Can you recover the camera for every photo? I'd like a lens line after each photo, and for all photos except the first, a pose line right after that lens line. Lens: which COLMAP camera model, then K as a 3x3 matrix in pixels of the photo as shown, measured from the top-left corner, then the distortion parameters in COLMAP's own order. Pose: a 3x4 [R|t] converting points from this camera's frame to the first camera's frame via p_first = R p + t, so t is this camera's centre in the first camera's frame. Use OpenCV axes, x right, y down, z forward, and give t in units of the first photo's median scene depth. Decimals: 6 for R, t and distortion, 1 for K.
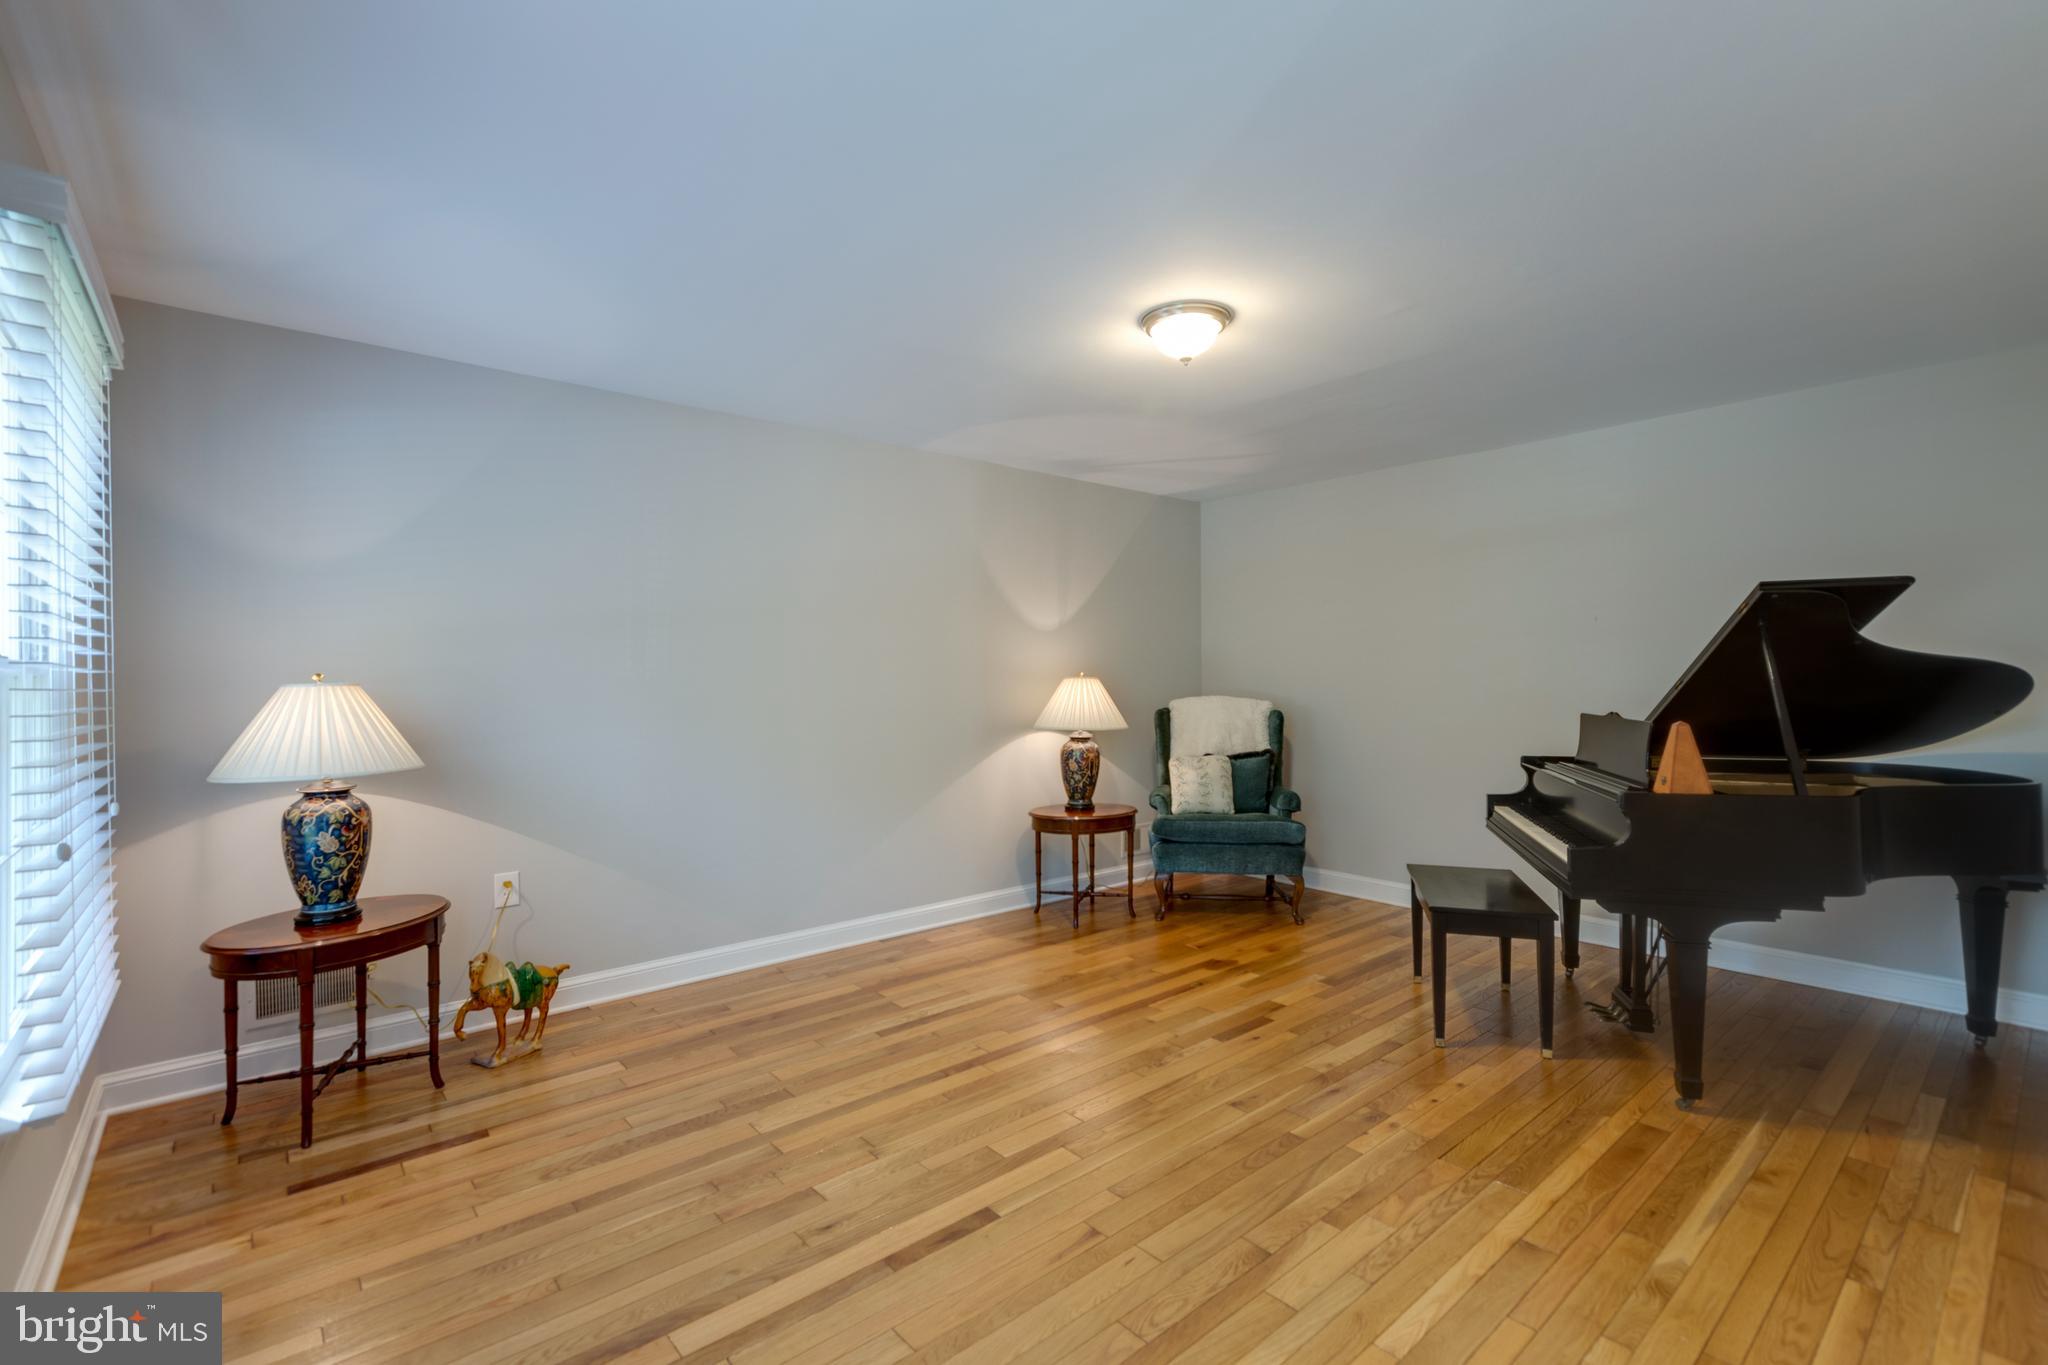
lens RADIAL K [[921.2, 0, 1026.6], [0, 921.2, 694.9], [0, 0, 1]] dist [0.012803, -0.003454]
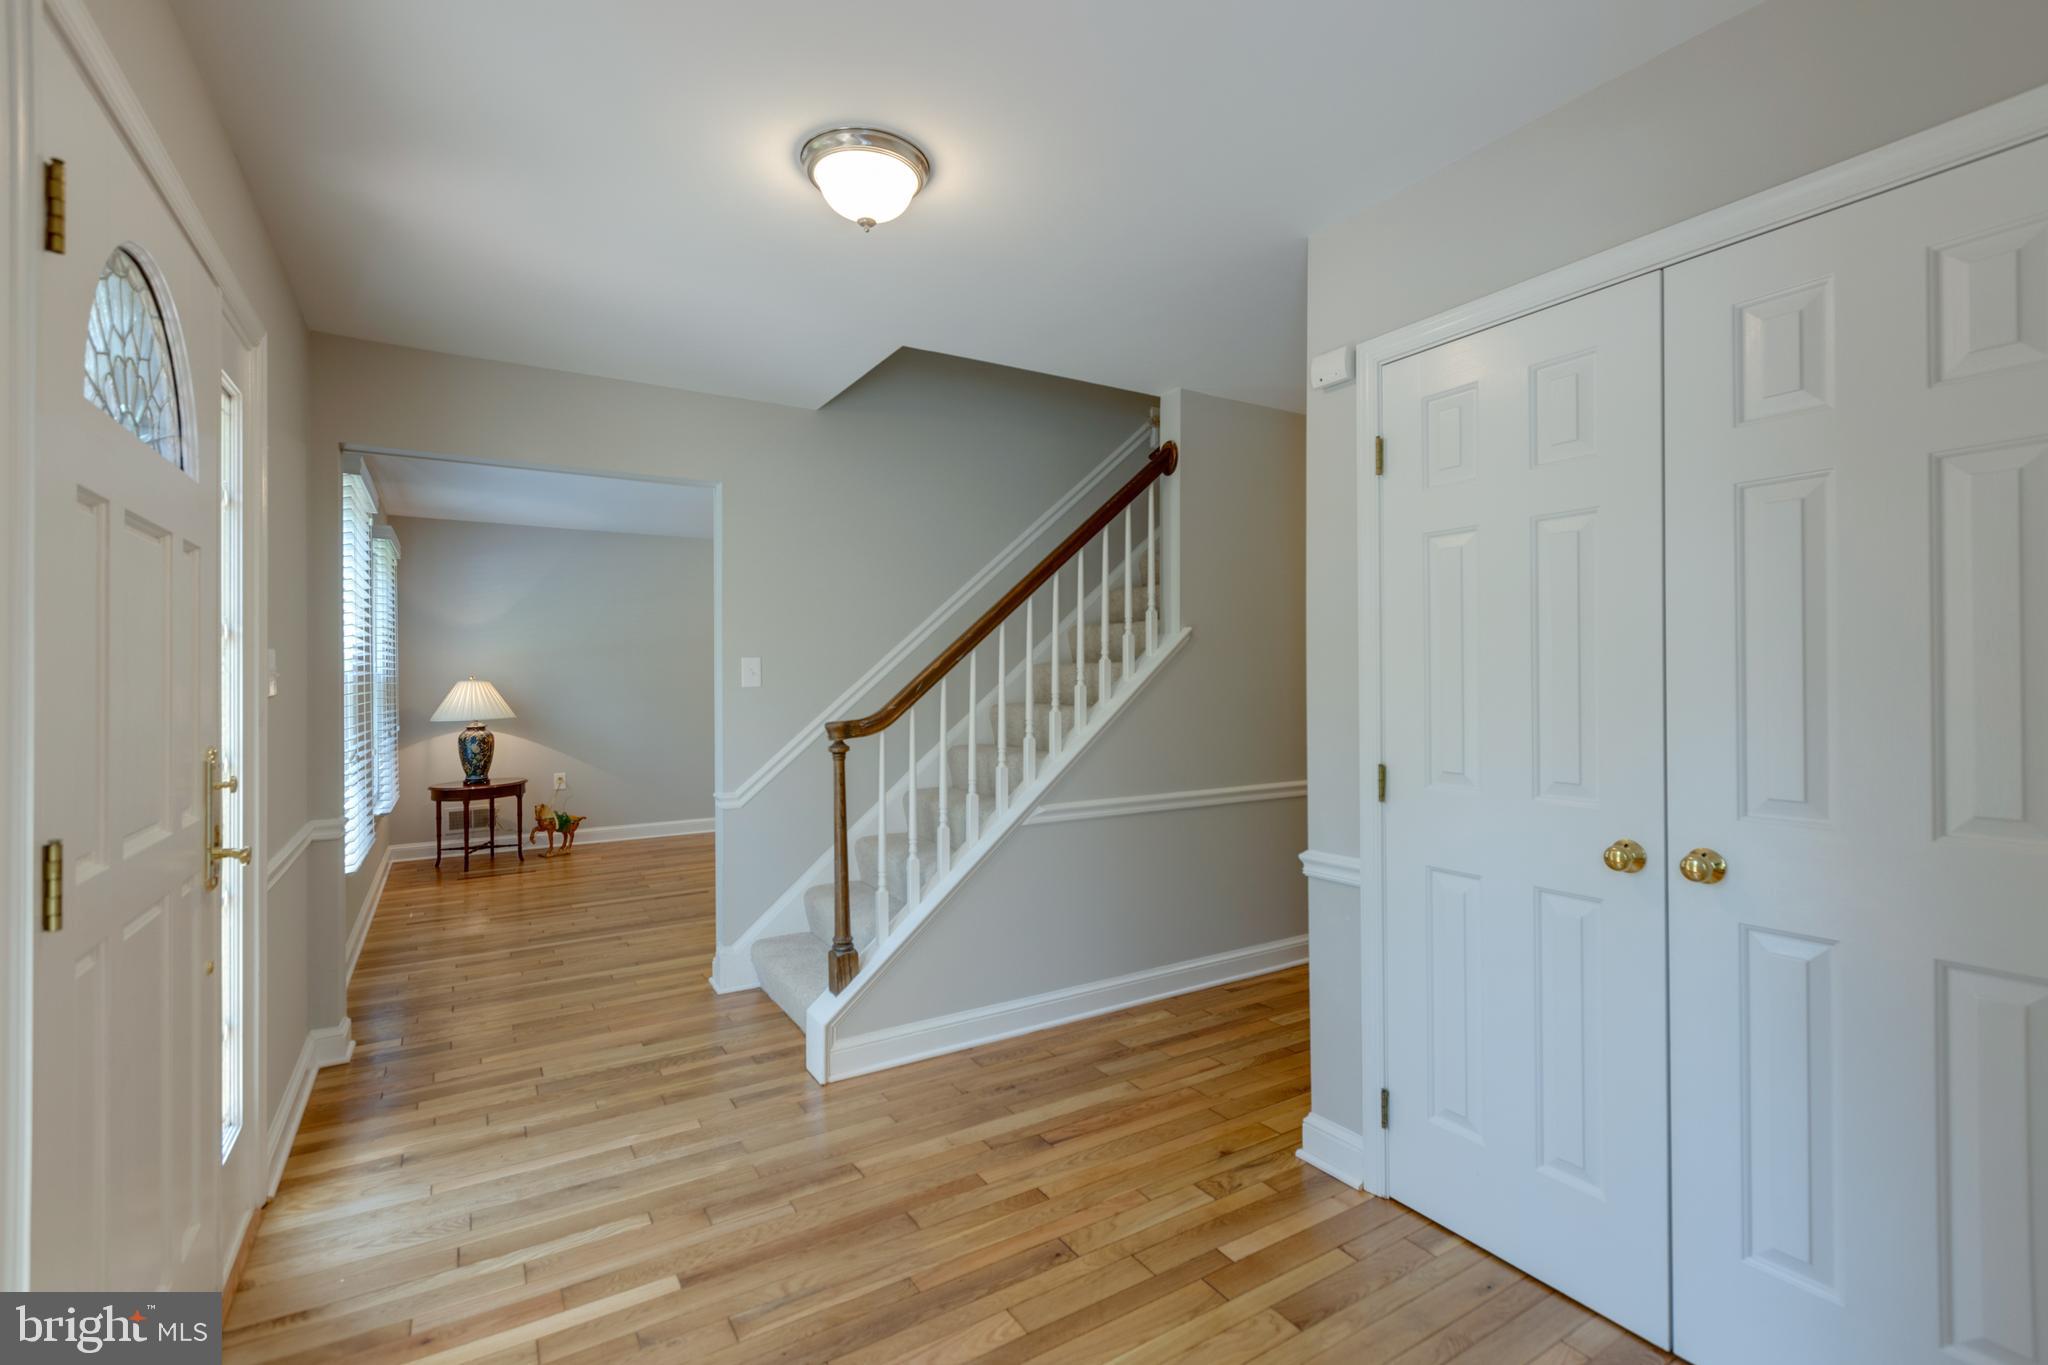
lens RADIAL K [[921.2, 0, 1016.8], [0, 921.2, 666.2], [0, 0, 1]] dist [0.012803, -0.003454]
pose [[0.990838, -0.012292, -0.134497, 0.896441], [0.010008, 0.999794, -0.017643, 0.005569], [0.134686, 0.016135, 0.990757, -1.109526]]
